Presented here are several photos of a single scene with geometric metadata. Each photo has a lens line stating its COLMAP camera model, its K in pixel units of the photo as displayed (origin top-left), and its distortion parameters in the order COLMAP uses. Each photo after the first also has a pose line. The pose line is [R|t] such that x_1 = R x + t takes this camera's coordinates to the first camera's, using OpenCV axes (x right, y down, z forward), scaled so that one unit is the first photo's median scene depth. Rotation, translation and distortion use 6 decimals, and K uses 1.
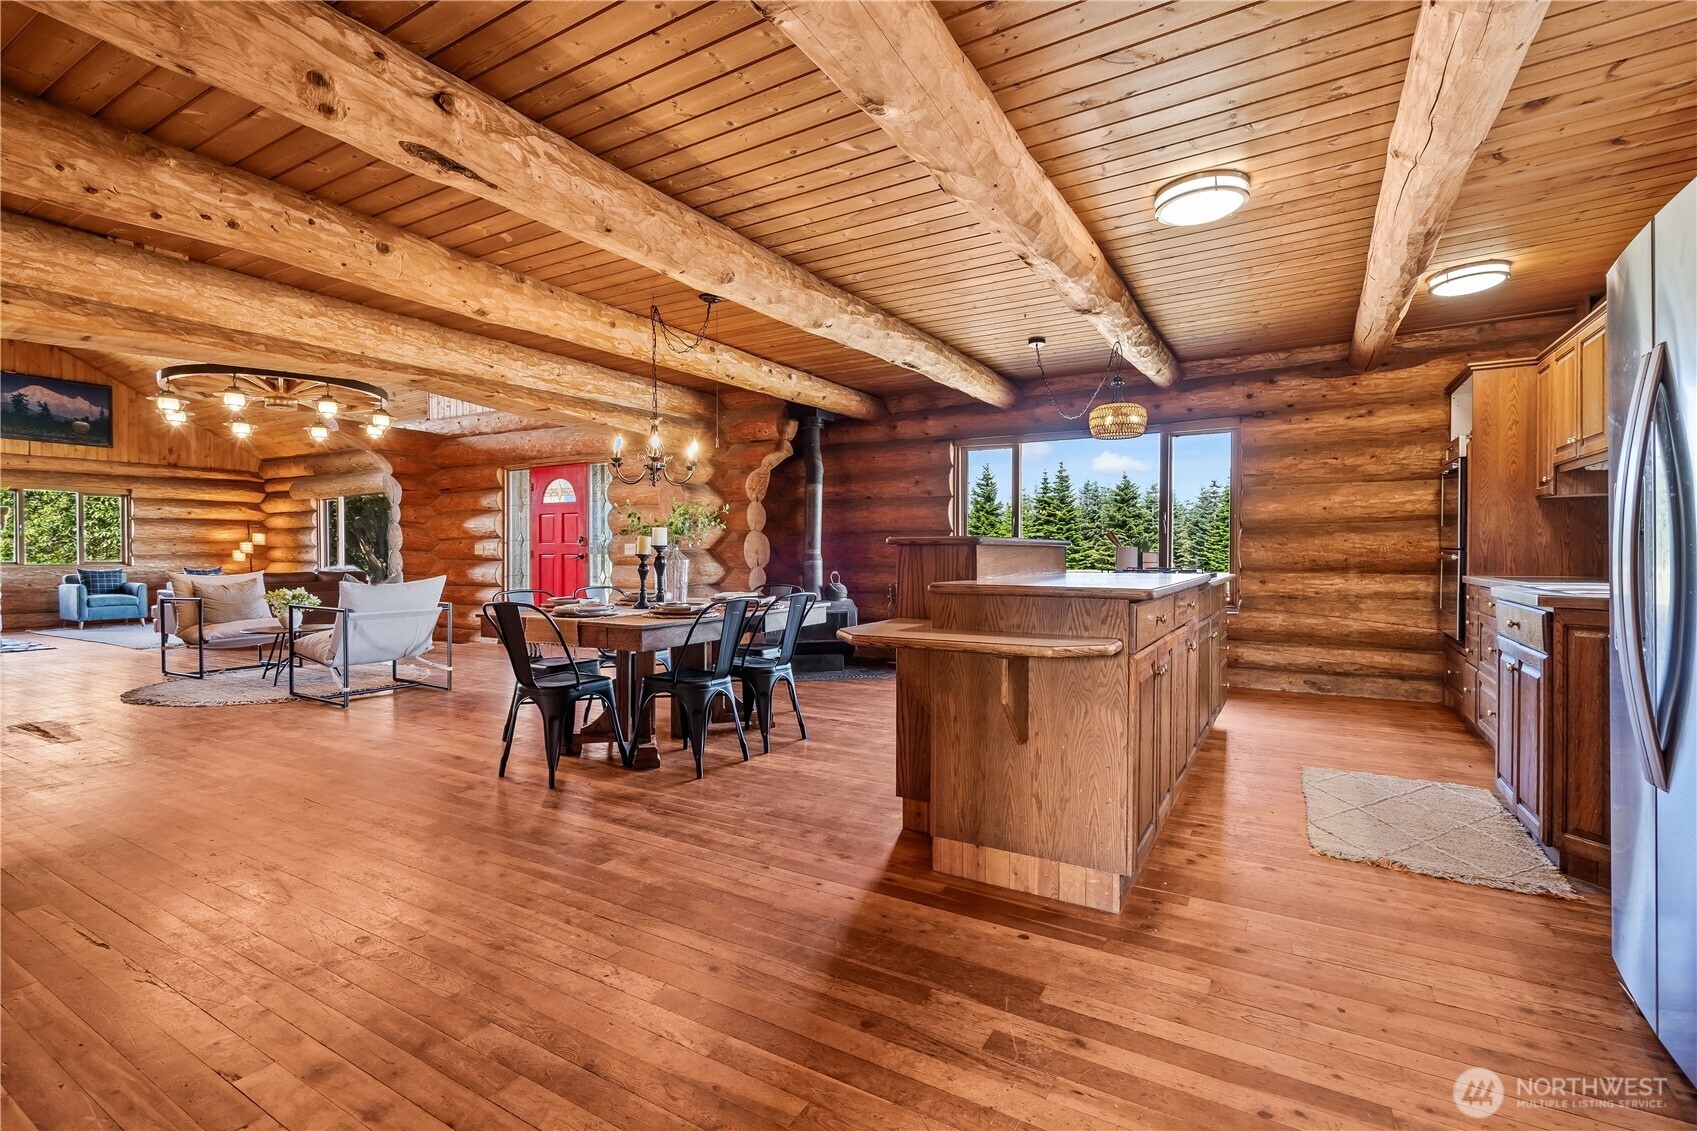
lens RADIAL K [[775.7, 0, 856.6], [0, 775.7, 565.9], [0, 0, 1]] dist [-0.004141, -0.000265]
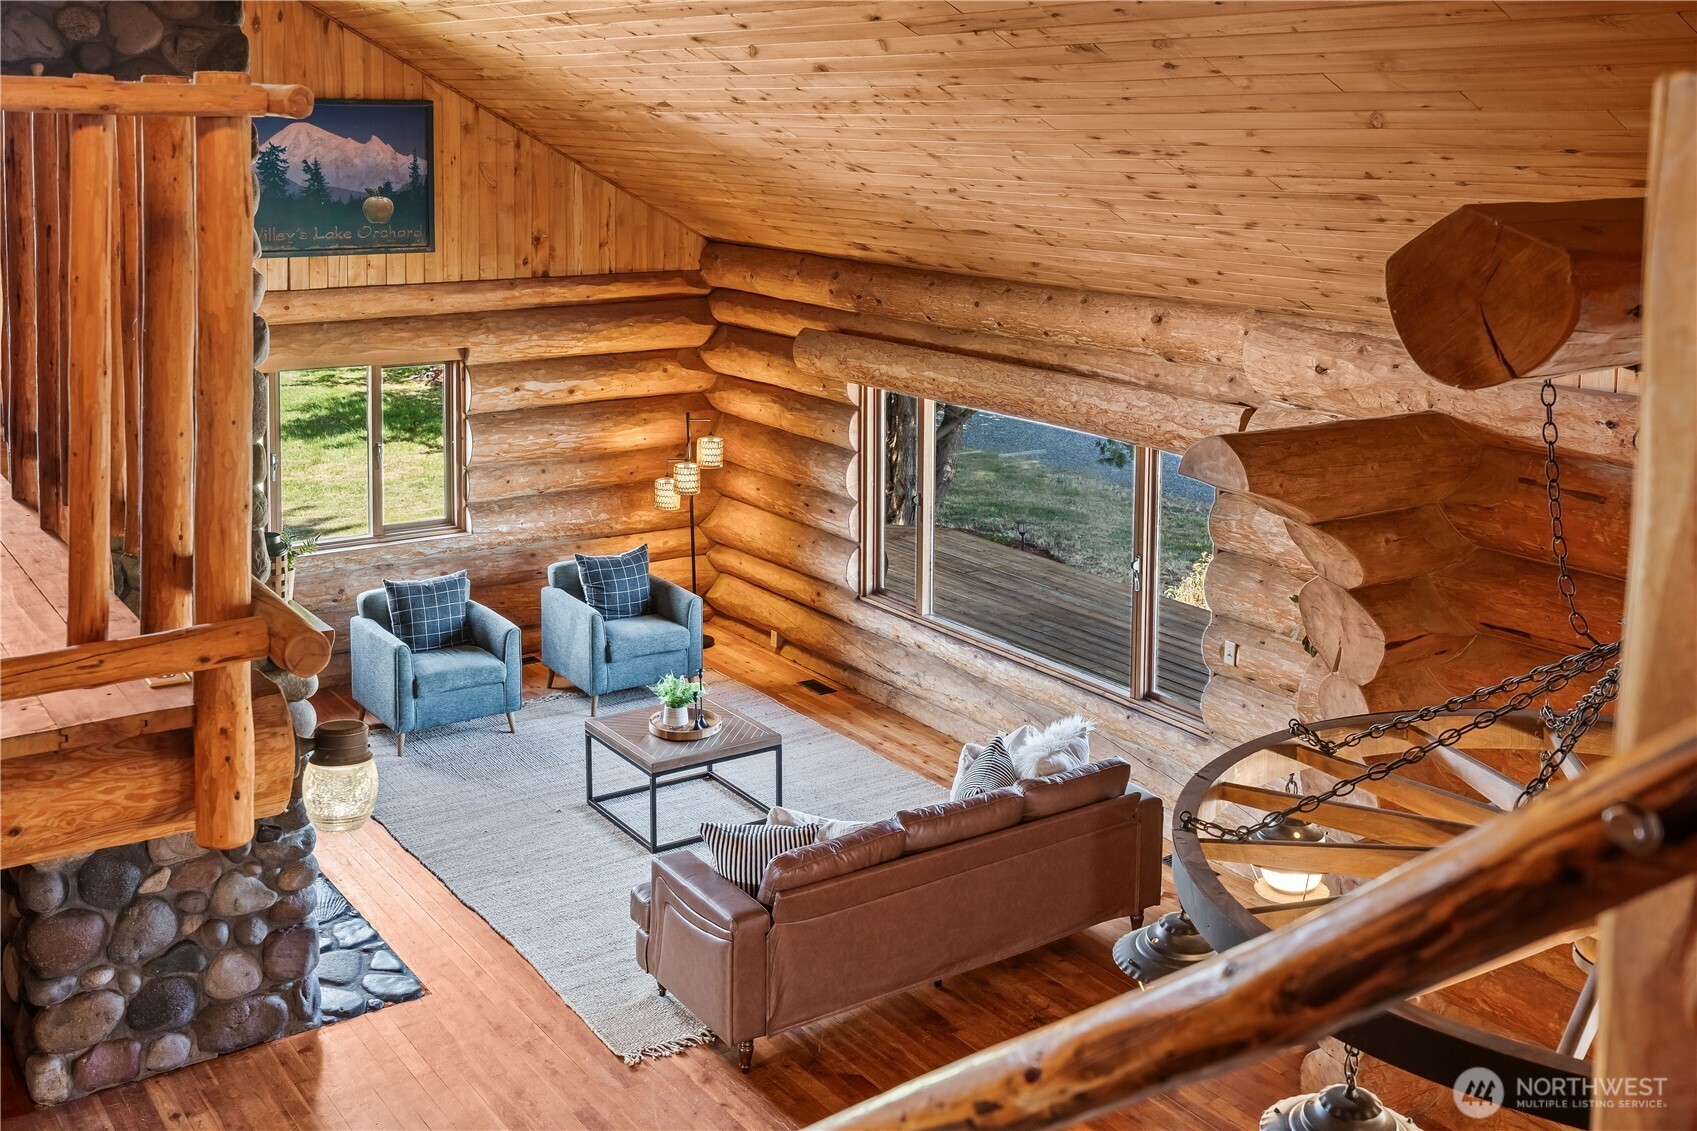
lens RADIAL K [[1717.5, 0, 814.3], [0, 1717.5, 261.4], [0, 0, 1]] dist [0.006669, 0.012080]
pose [[0.901483, 0.042124, -0.430760, -0.373505], [-0.014124, 0.997586, 0.067994, -0.202824], [0.432584, -0.055212, 0.899902, 0.258012]]
